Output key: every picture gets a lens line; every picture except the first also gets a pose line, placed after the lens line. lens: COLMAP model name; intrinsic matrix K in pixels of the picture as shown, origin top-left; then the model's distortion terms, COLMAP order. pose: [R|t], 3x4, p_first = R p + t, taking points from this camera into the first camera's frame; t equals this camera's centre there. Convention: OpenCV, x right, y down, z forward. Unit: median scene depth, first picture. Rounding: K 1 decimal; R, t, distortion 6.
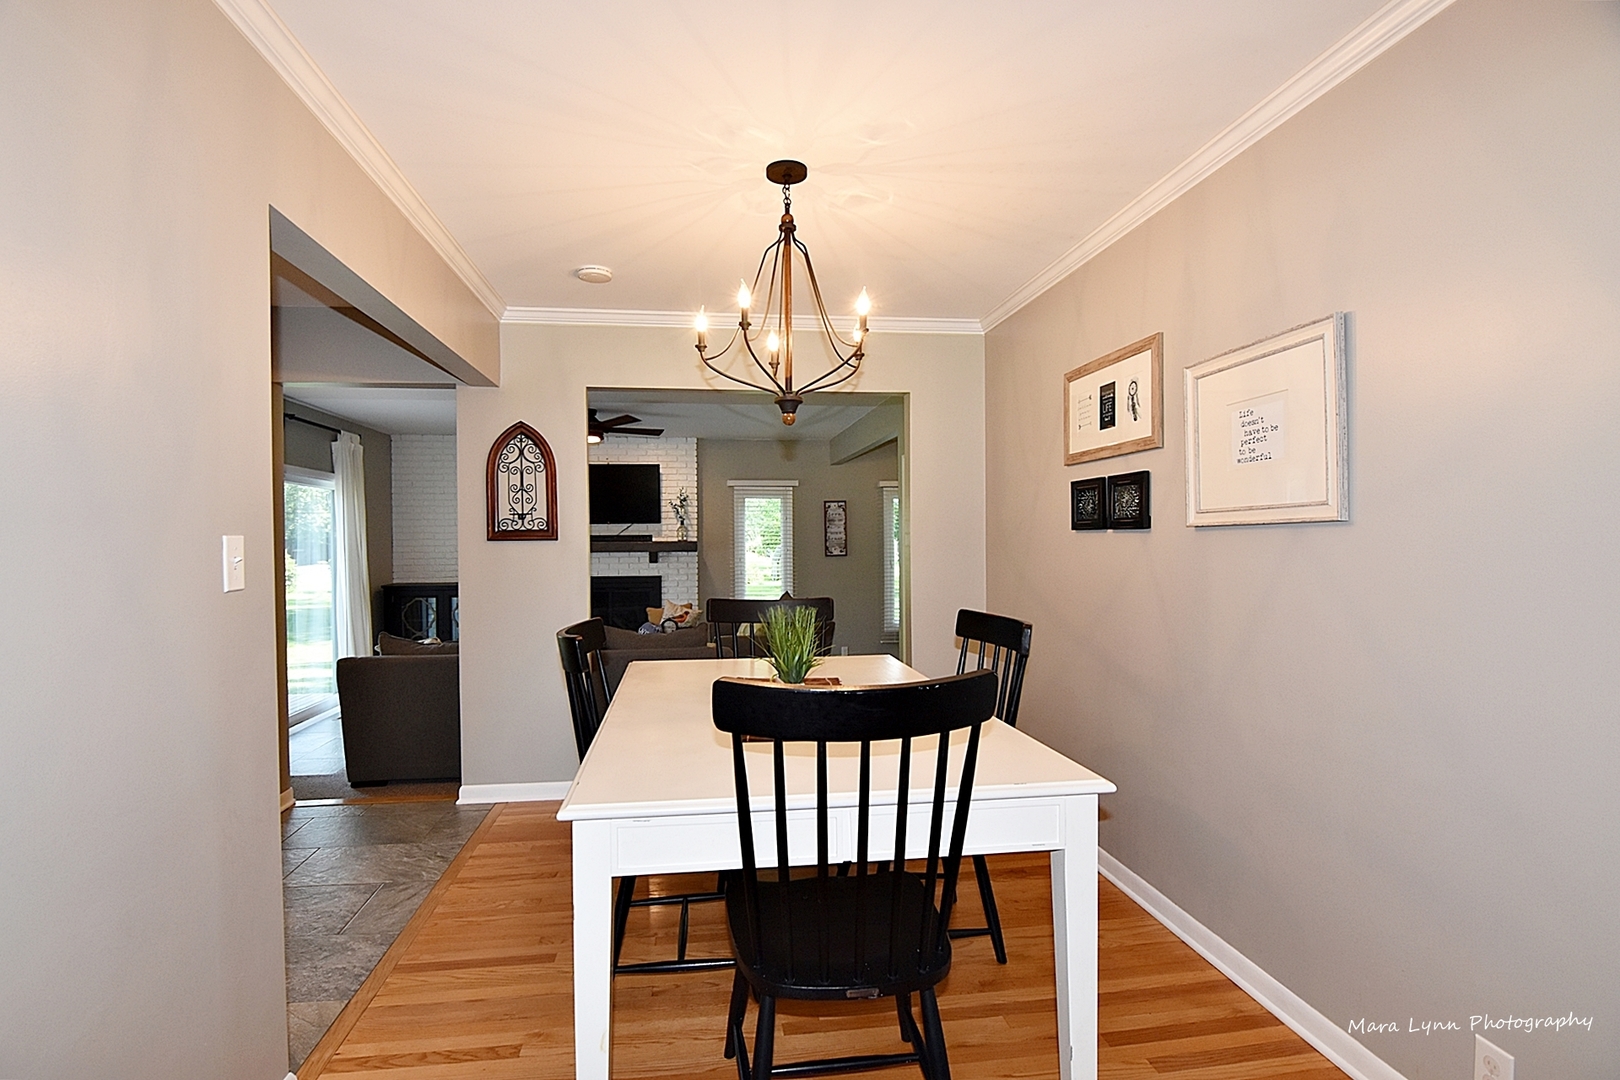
lens RADIAL K [[793.6, 0, 799.1], [0, 793.6, 548.7], [0, 0, 1]] dist [0.001156, -0.013846]
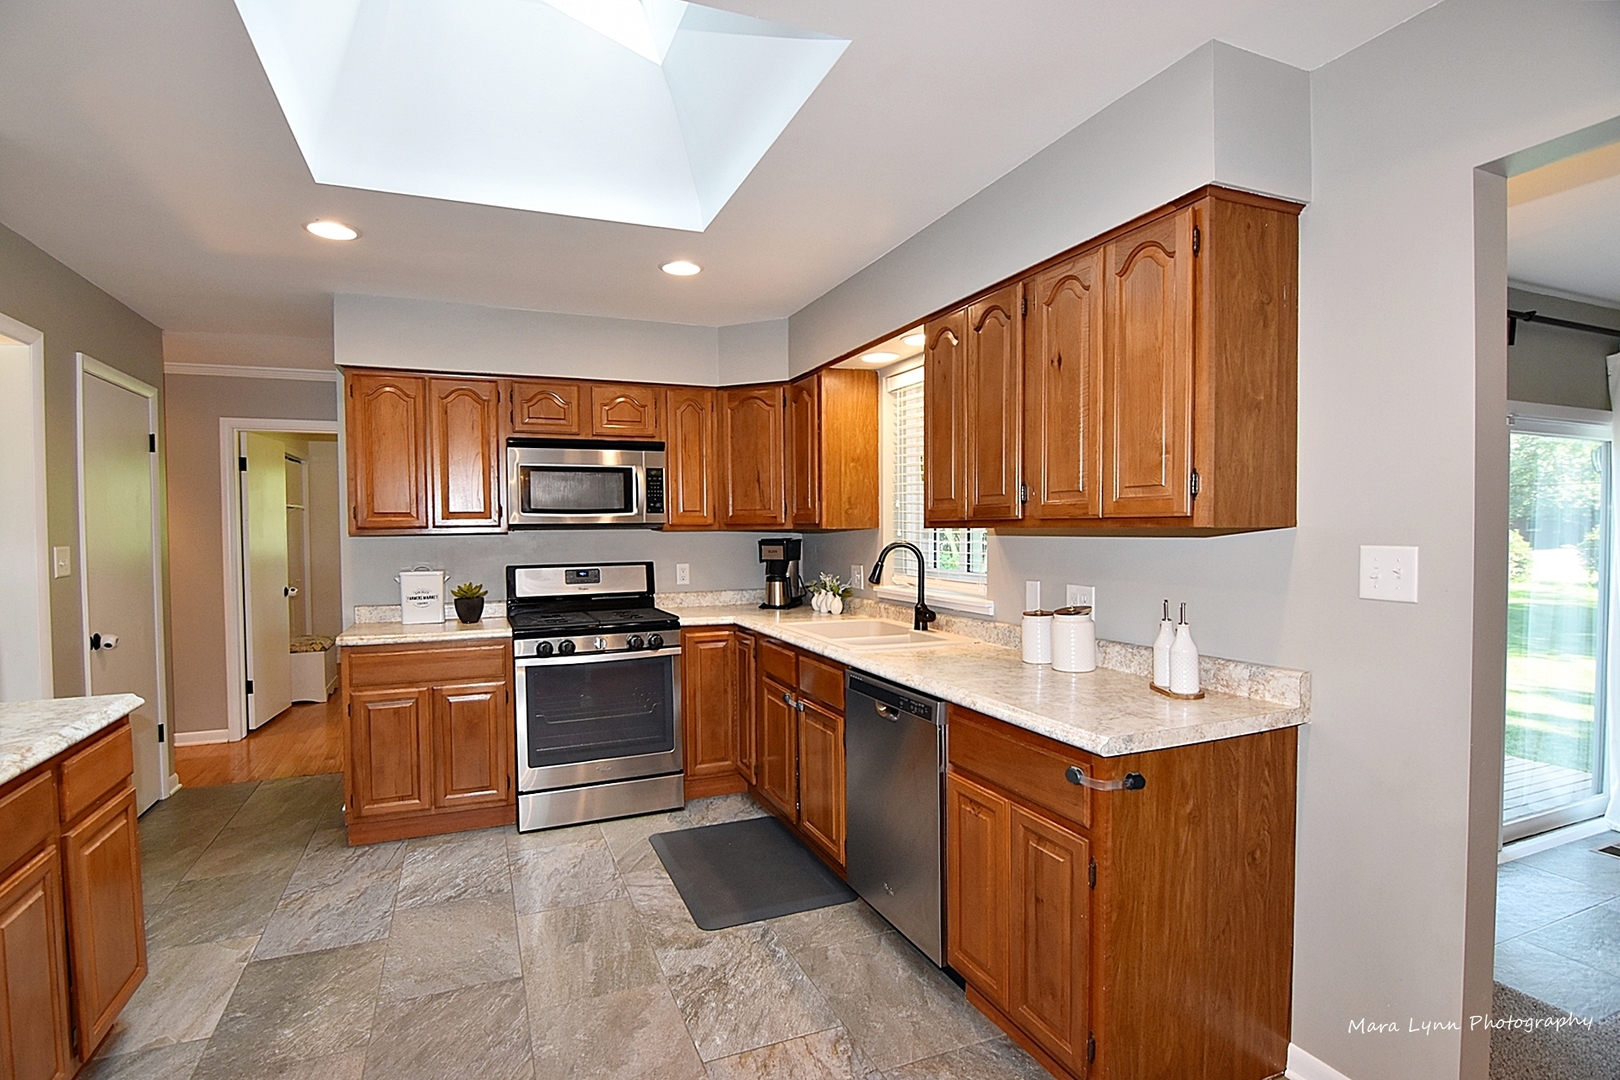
lens RADIAL K [[793.6, 0, 799.1], [0, 793.6, 548.7], [0, 0, 1]] dist [0.001156, -0.013846]
pose [[0.252349, 0.034624, -0.967017, -0.338205], [-0.006585, 0.999398, 0.034066, -0.022324], [0.967614, -0.002229, 0.252425, 0.531784]]
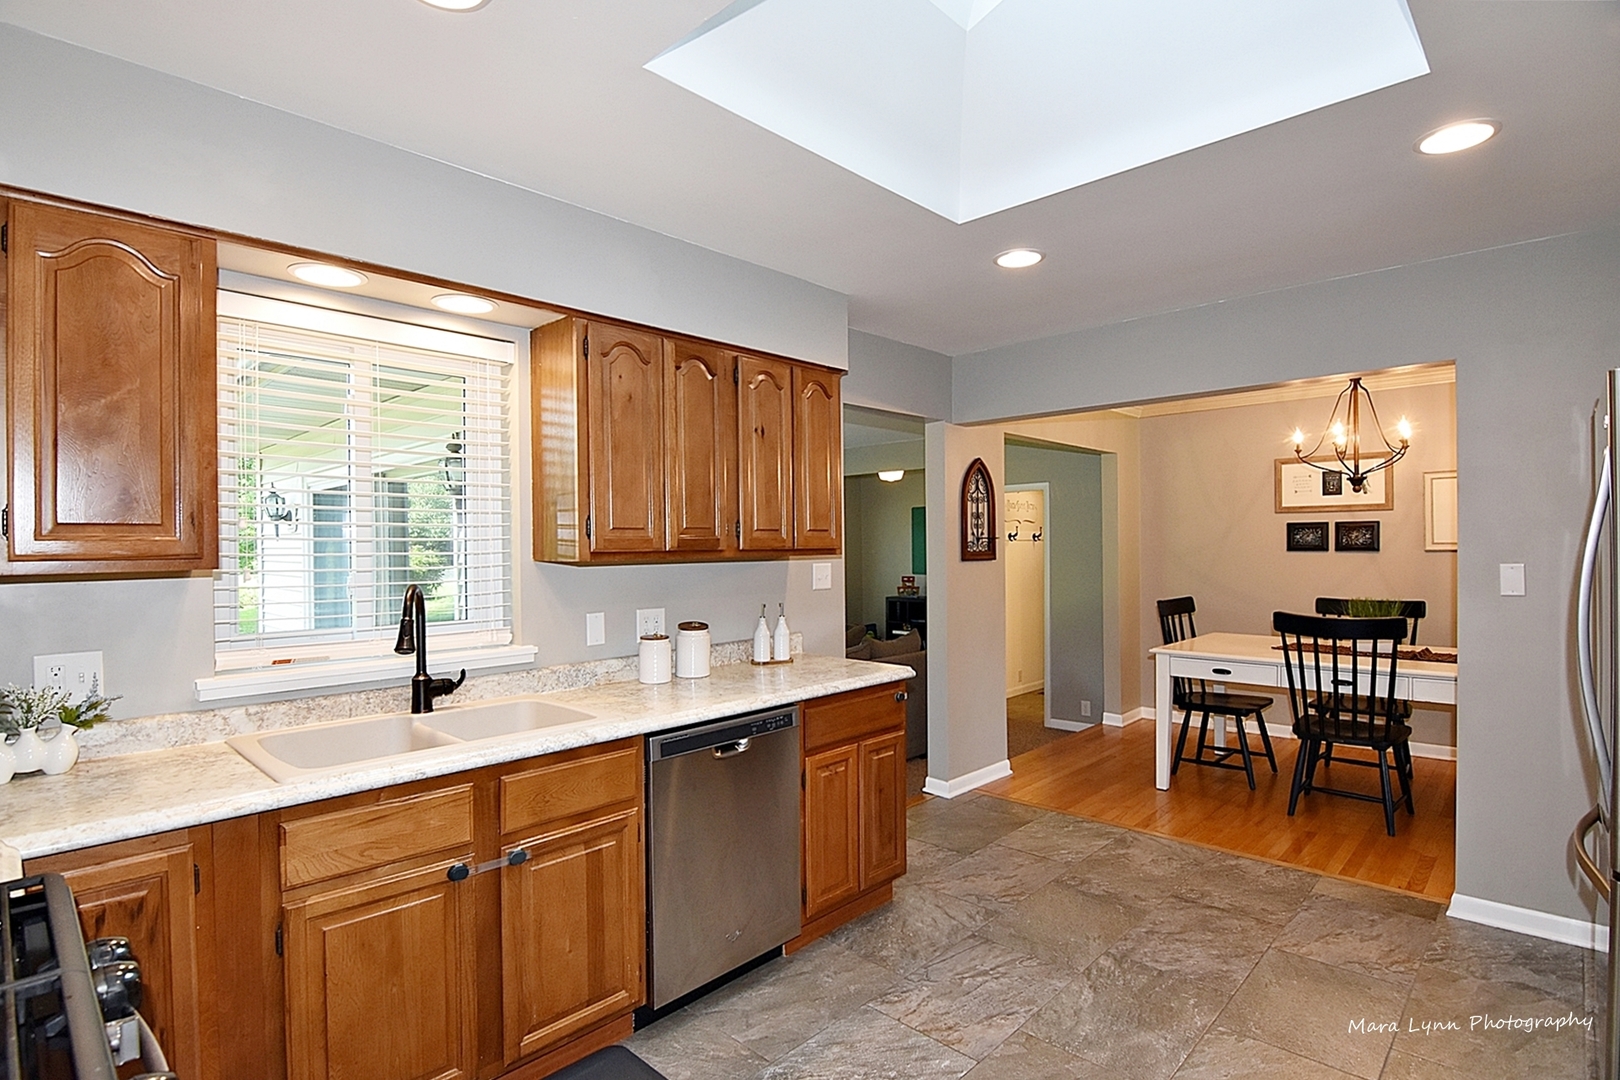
lens RADIAL K [[793.6, 0, 799.1], [0, 793.6, 548.7], [0, 0, 1]] dist [0.001156, -0.013846]
pose [[0.792183, -0.002197, 0.610280, -1.268227], [0.010204, 0.999901, -0.009646, -0.019068], [-0.610199, 0.013869, 0.792127, 0.240040]]
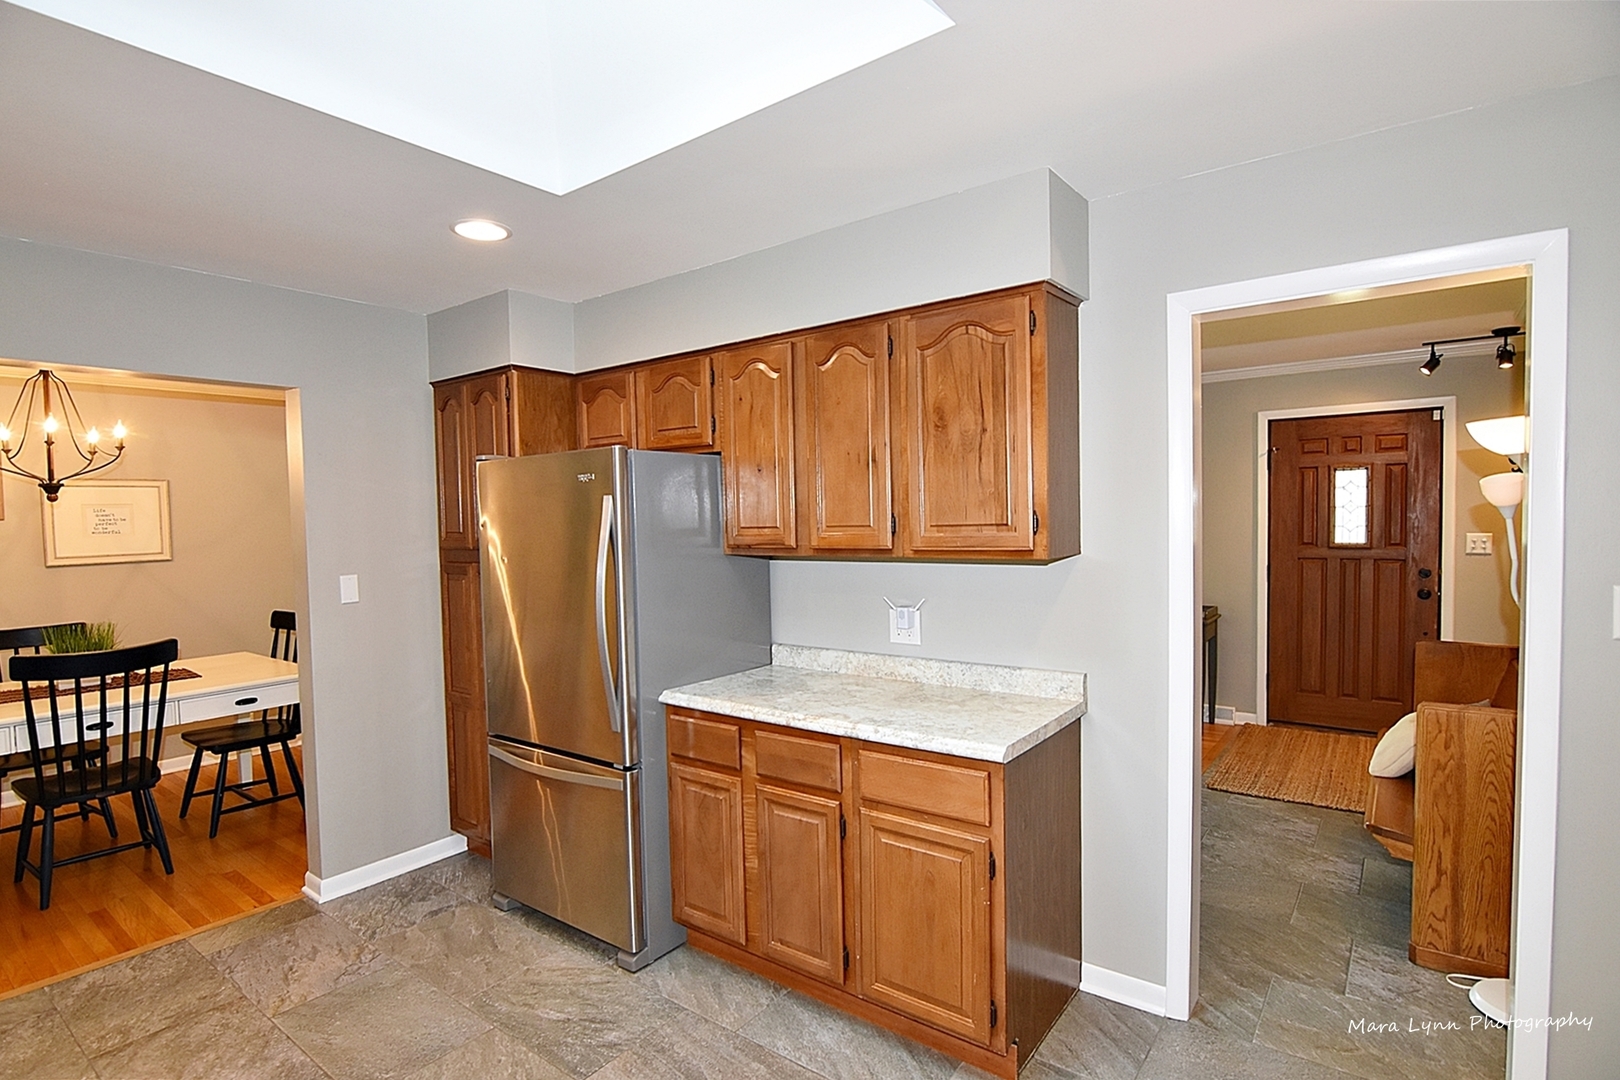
lens RADIAL K [[793.6, 0, 799.1], [0, 793.6, 548.7], [0, 0, 1]] dist [0.001156, -0.013846]
pose [[-0.694064, -0.001062, 0.719913, -1.250979], [0.036572, 0.998656, 0.036732, -0.046452], [-0.718984, 0.051823, -0.693092, 0.639881]]
